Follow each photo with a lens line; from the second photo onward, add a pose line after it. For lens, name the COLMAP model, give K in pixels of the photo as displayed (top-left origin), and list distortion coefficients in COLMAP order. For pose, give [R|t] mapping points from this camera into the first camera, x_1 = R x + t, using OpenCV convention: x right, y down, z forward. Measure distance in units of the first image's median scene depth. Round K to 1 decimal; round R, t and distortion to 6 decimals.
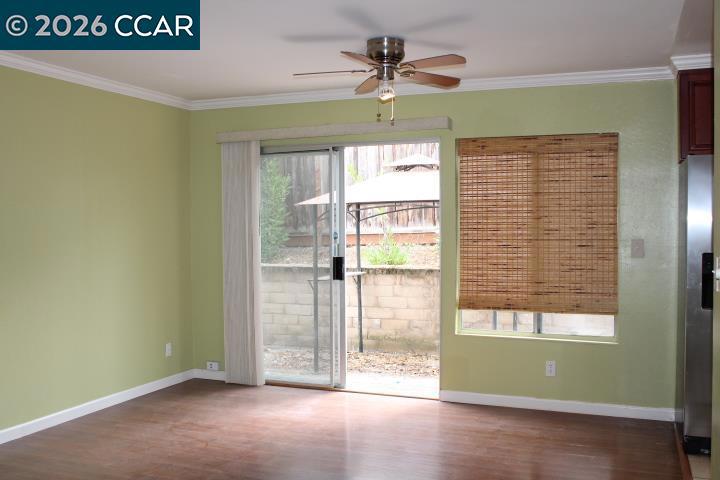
lens RADIAL K [[701.9, 0, 359.9], [0, 701.9, 238.4], [0, 0, 1]] dist [-0.090130, 0.000000]
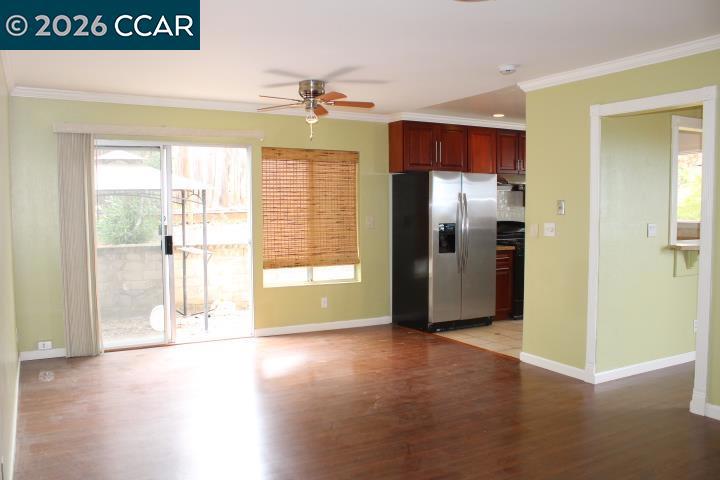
lens RADIAL K [[601.0, 0, 357.7], [0, 601.0, 241.6], [0, 0, 1]] dist [-0.103904, 0.009302]
pose [[0.638960, -0.045594, 0.767887, -0.679531], [0.016363, 0.998822, 0.045691, -0.006287], [-0.769066, -0.016630, 0.638953, 0.096858]]
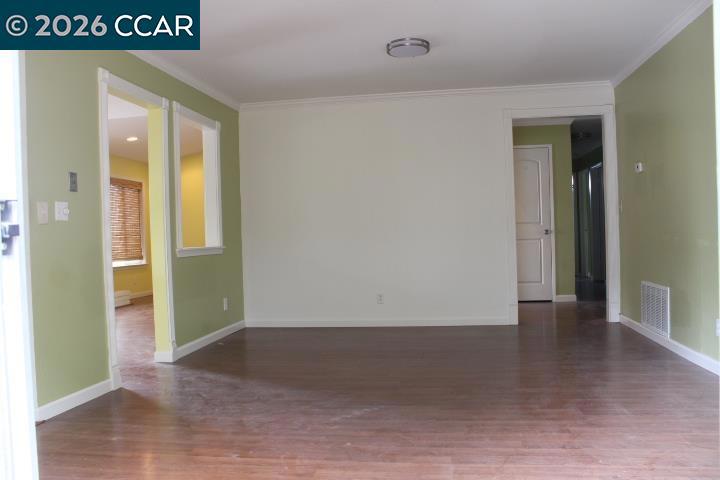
lens RADIAL K [[601.0, 0, 359.5], [0, 601.0, 238.6], [0, 0, 1]] dist [-0.103904, 0.009302]
pose [[-0.975253, 0.036725, -0.218022, 0.065481], [0.033303, 0.999258, 0.019348, 0.052856], [0.218571, 0.011609, -0.975752, 1.196884]]
